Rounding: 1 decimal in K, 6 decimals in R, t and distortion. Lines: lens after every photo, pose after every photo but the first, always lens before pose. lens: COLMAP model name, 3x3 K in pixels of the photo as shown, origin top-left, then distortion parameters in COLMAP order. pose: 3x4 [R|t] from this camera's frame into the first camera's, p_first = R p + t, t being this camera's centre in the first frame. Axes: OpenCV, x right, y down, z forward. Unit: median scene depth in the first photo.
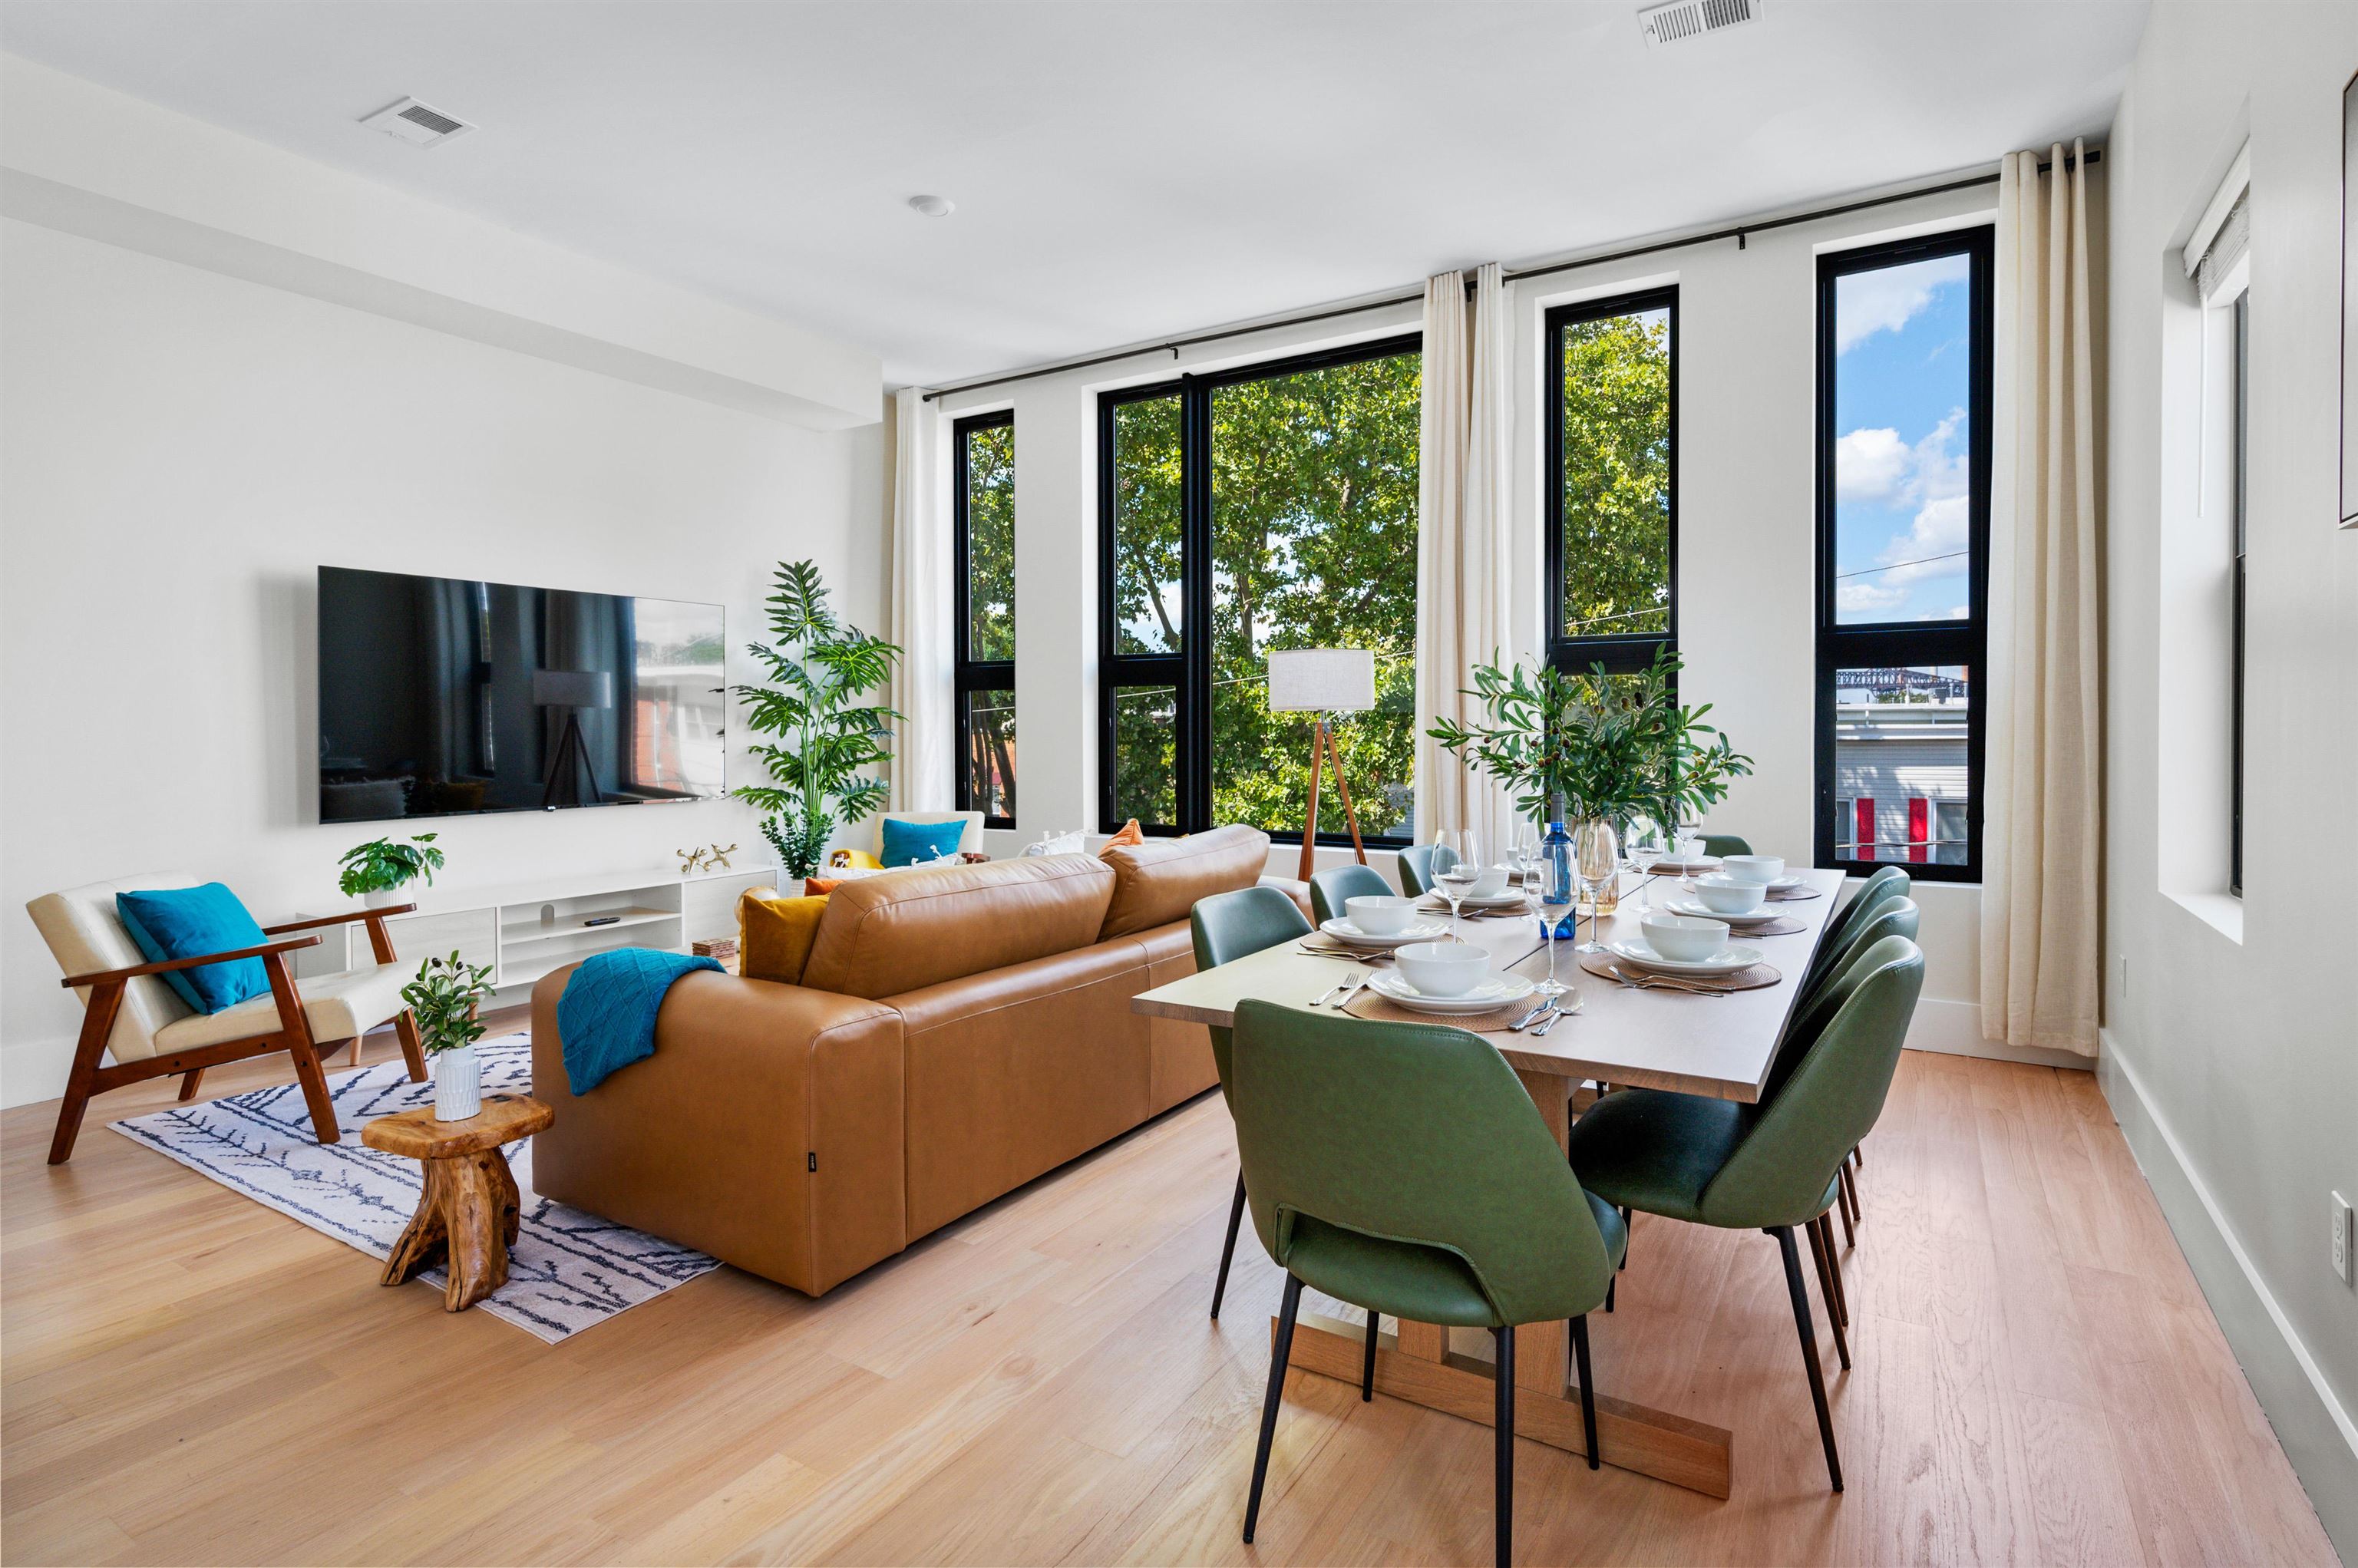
lens RADIAL K [[1168.1, 0, 1174.3], [0, 1168.1, 714.1], [0, 0, 1]] dist [0.016033, 0.000073]
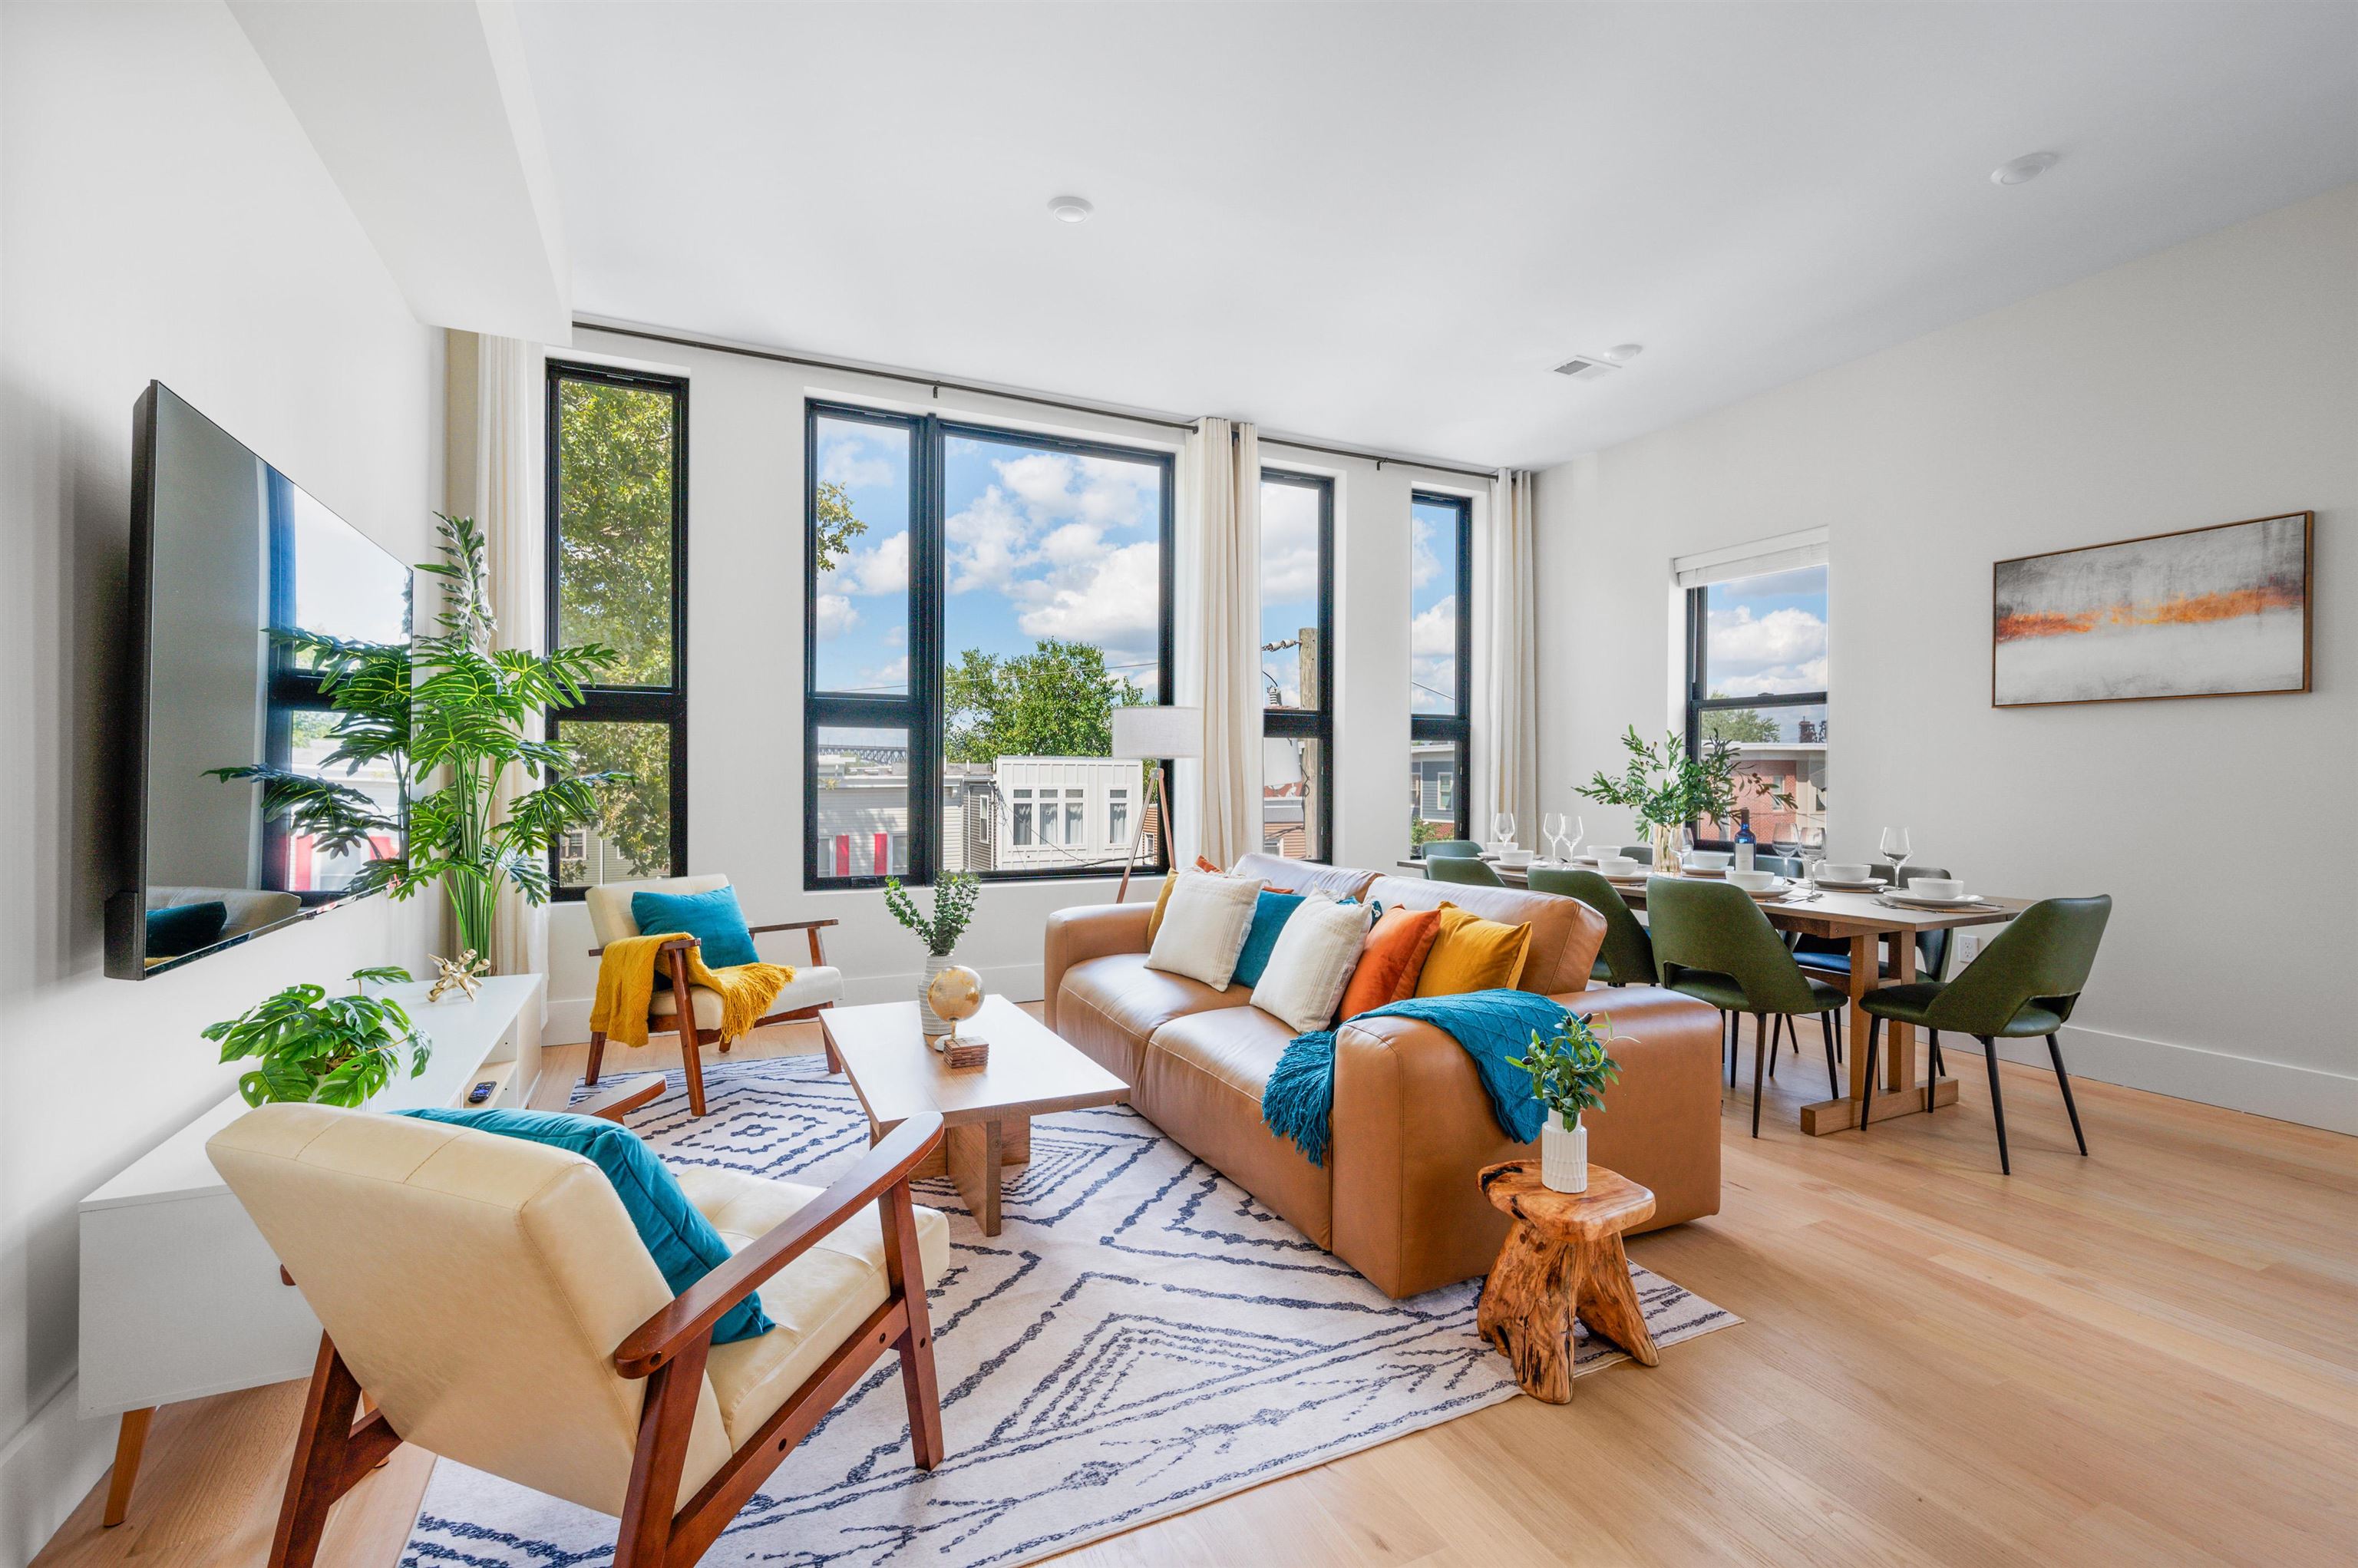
lens RADIAL K [[1025.5, 0, 1179.0], [0, 1025.5, 784.0], [0, 0, 1]] dist [0.000752, 0.000015]
pose [[0.536488, -0.004484, 0.843896, -0.697784], [-0.008853, 0.999901, 0.010941, 0.012345], [-0.843861, -0.013341, 0.536396, 0.405835]]
